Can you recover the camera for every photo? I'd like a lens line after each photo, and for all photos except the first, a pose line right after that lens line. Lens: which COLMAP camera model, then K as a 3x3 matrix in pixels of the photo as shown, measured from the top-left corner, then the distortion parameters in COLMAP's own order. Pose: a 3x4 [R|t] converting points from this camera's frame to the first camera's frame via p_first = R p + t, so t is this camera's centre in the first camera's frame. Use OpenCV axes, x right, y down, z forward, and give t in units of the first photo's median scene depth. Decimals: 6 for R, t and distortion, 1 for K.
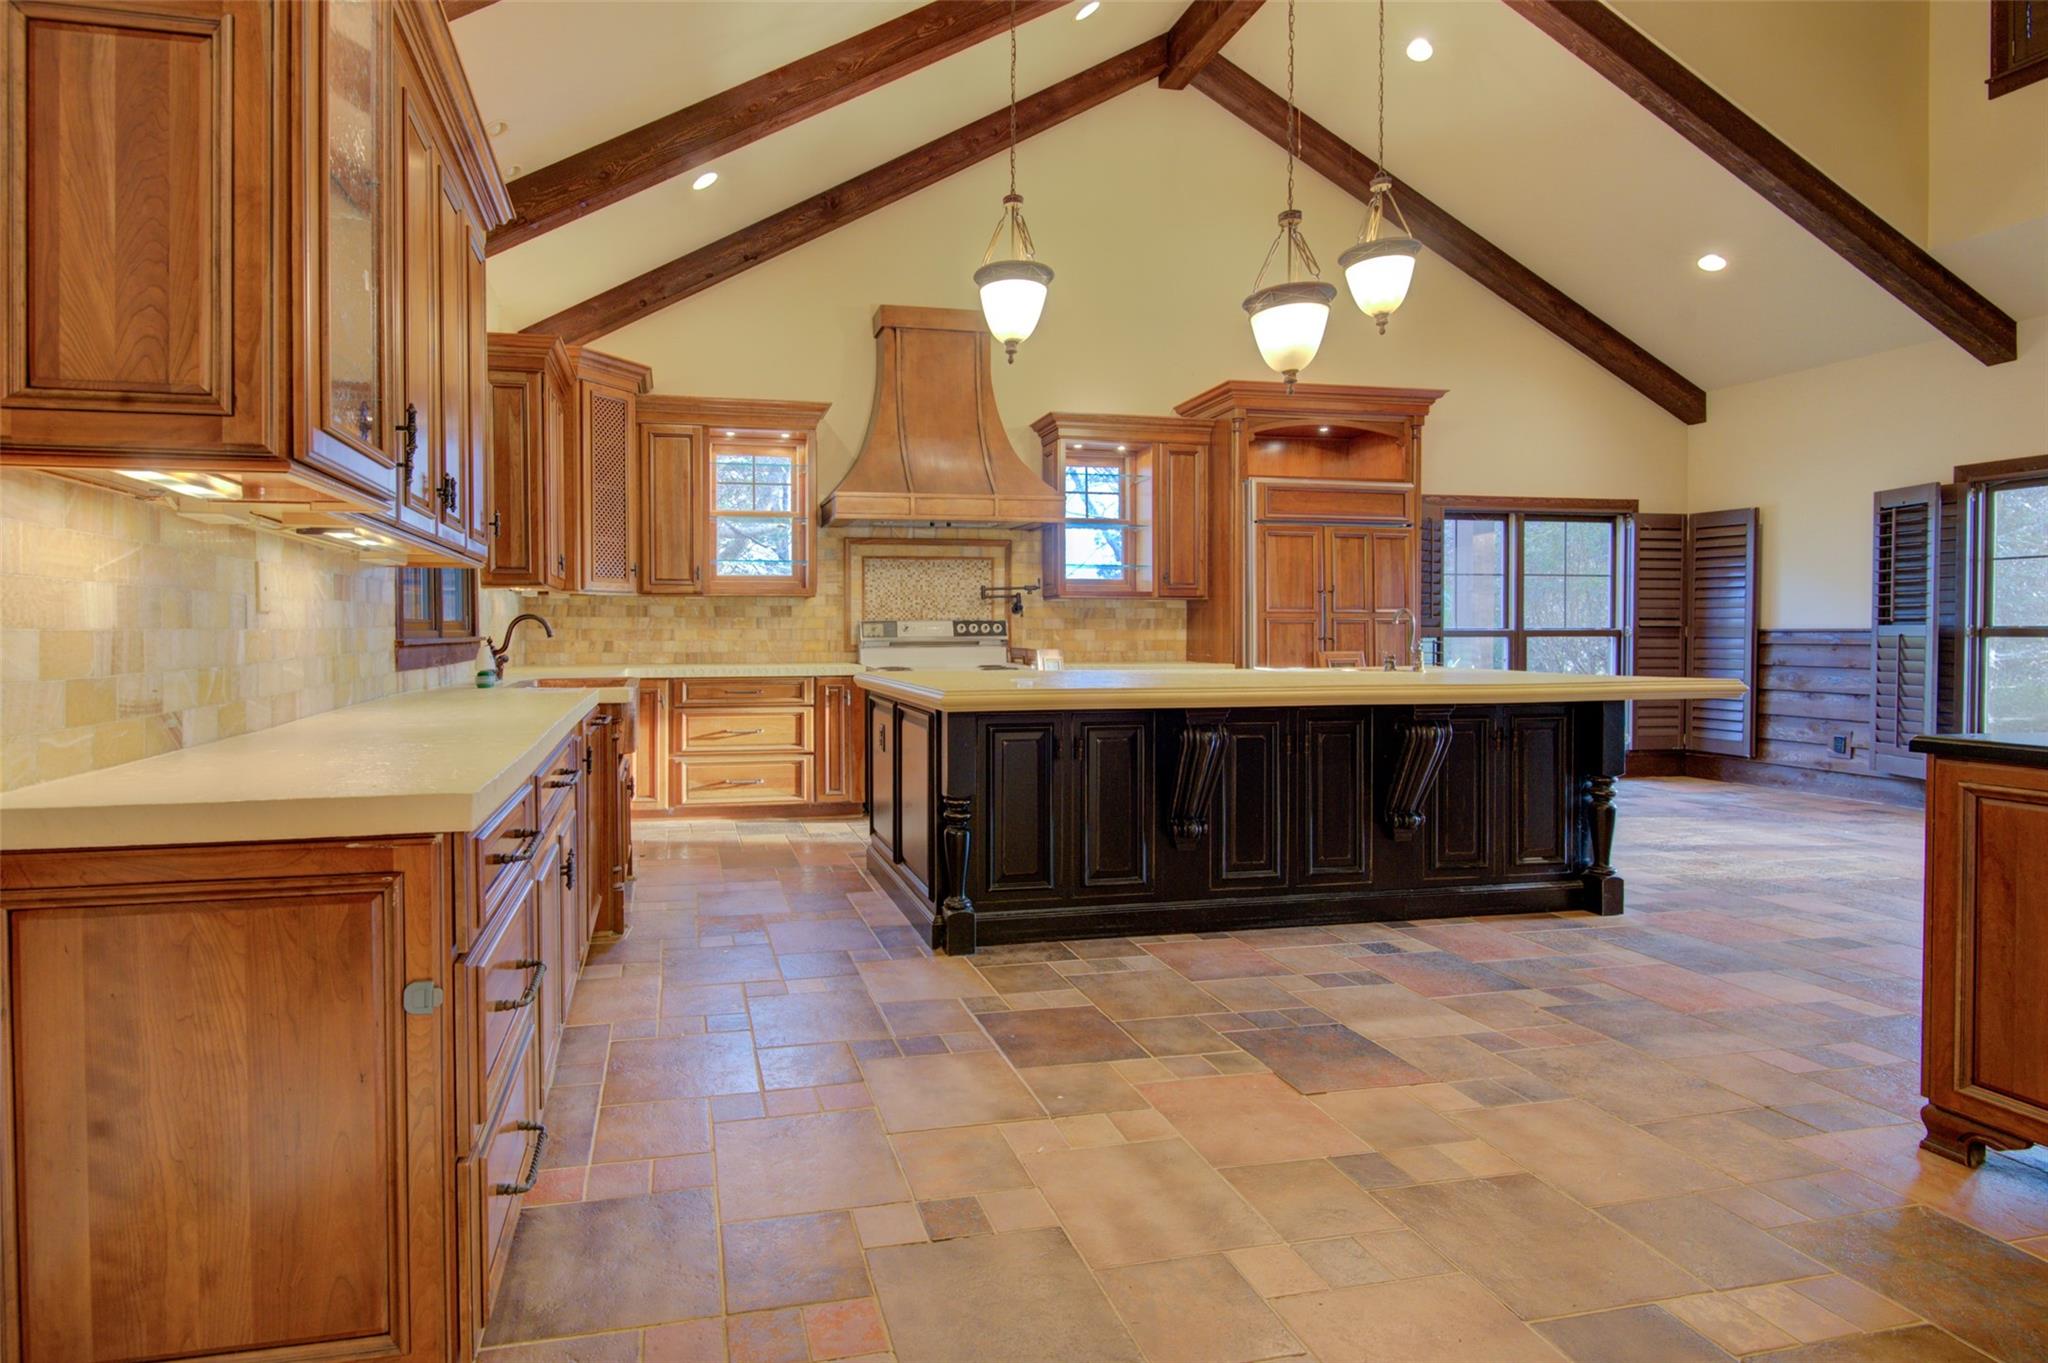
lens RADIAL K [[995.2, 0, 866.4], [0, 995.2, 644.1], [0, 0, 1]] dist [0.003383, -0.004080]
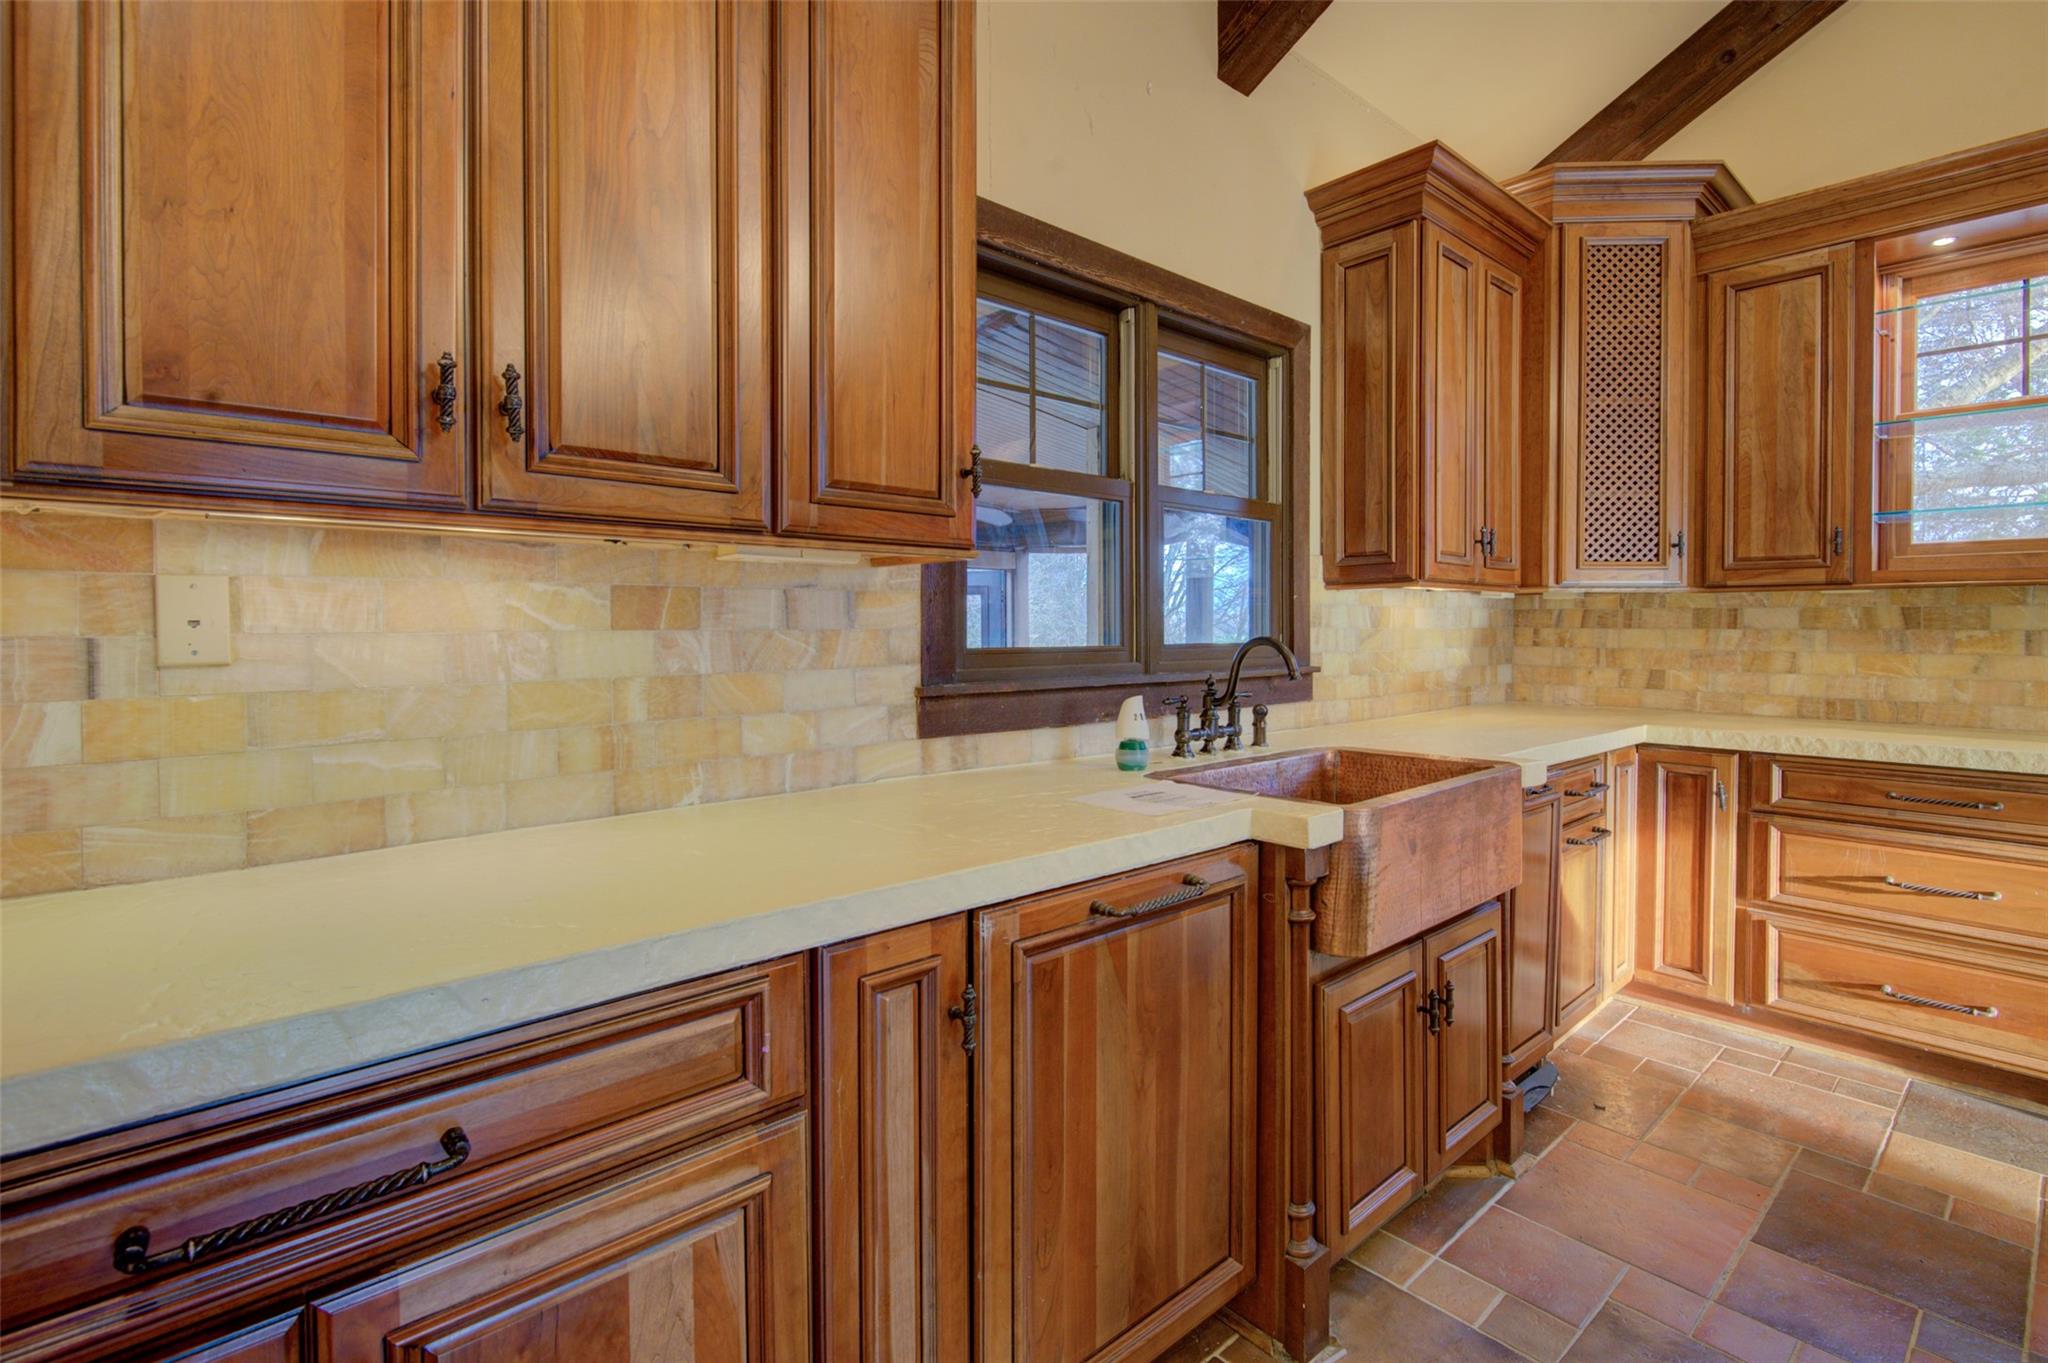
lens RADIAL K [[956.9, 0, 1042.2], [0, 956.9, 637.8], [0, 0, 1]] dist [0.005456, -0.004514]
pose [[0.516316, 0.012038, -0.856314, 0.033616], [-0.013939, 0.999887, 0.005652, -0.019430], [0.856285, 0.009018, 0.516425, 0.385862]]
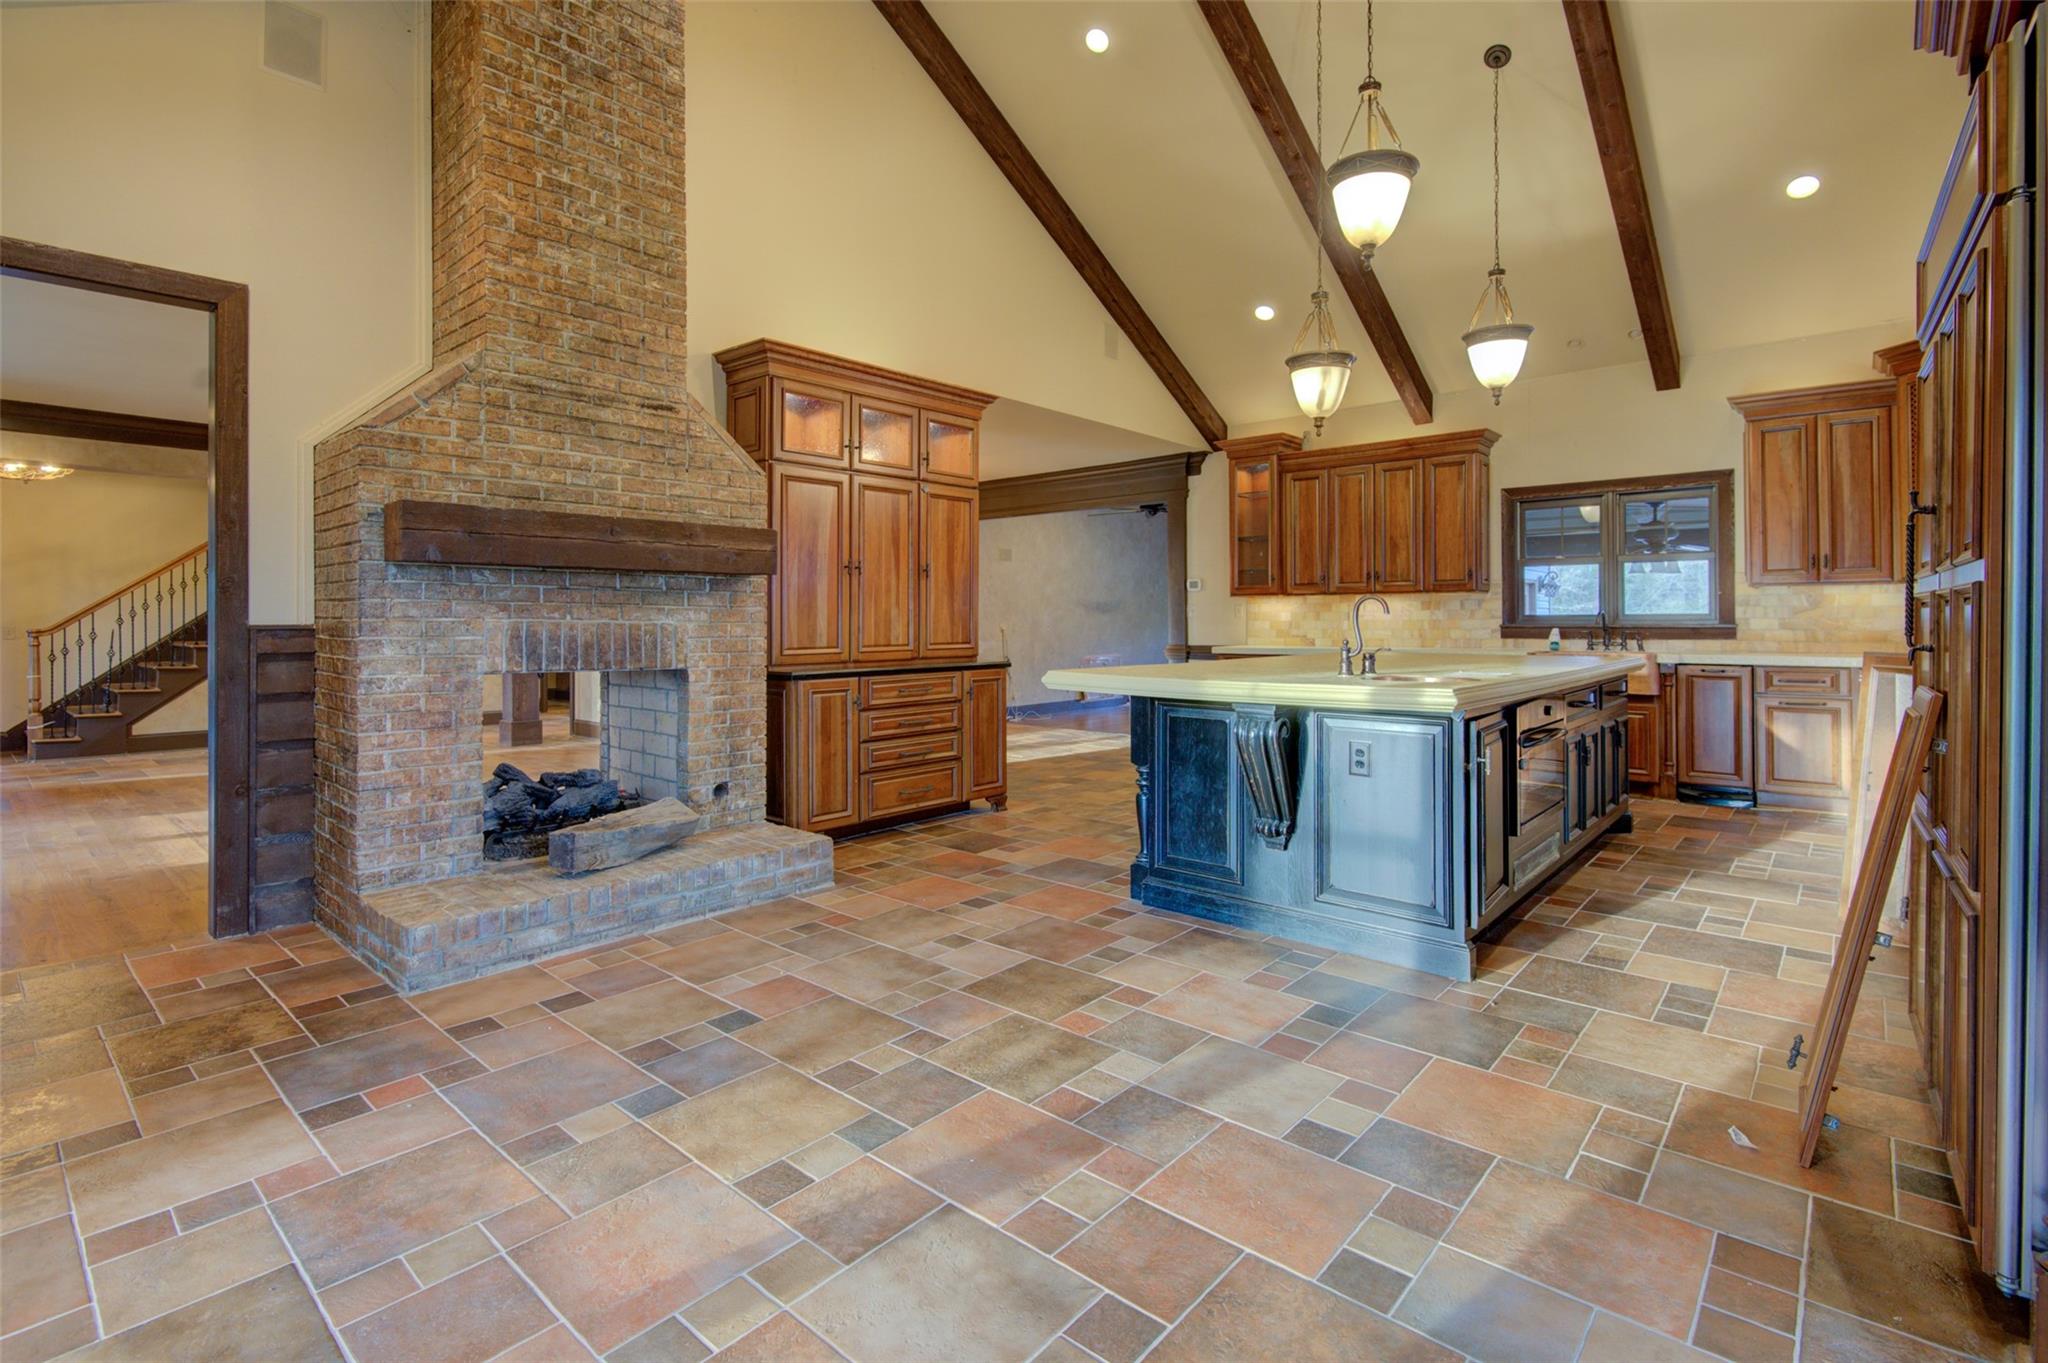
lens RADIAL K [[956.9, 0, 1016.5], [0, 956.9, 574.6], [0, 0, 1]] dist [0.005456, -0.004514]
pose [[-0.790253, -0.025309, -0.612258, 0.887076], [-0.004447, 0.999357, -0.035571, -0.018291], [0.612765, -0.025387, -0.789858, 1.039456]]
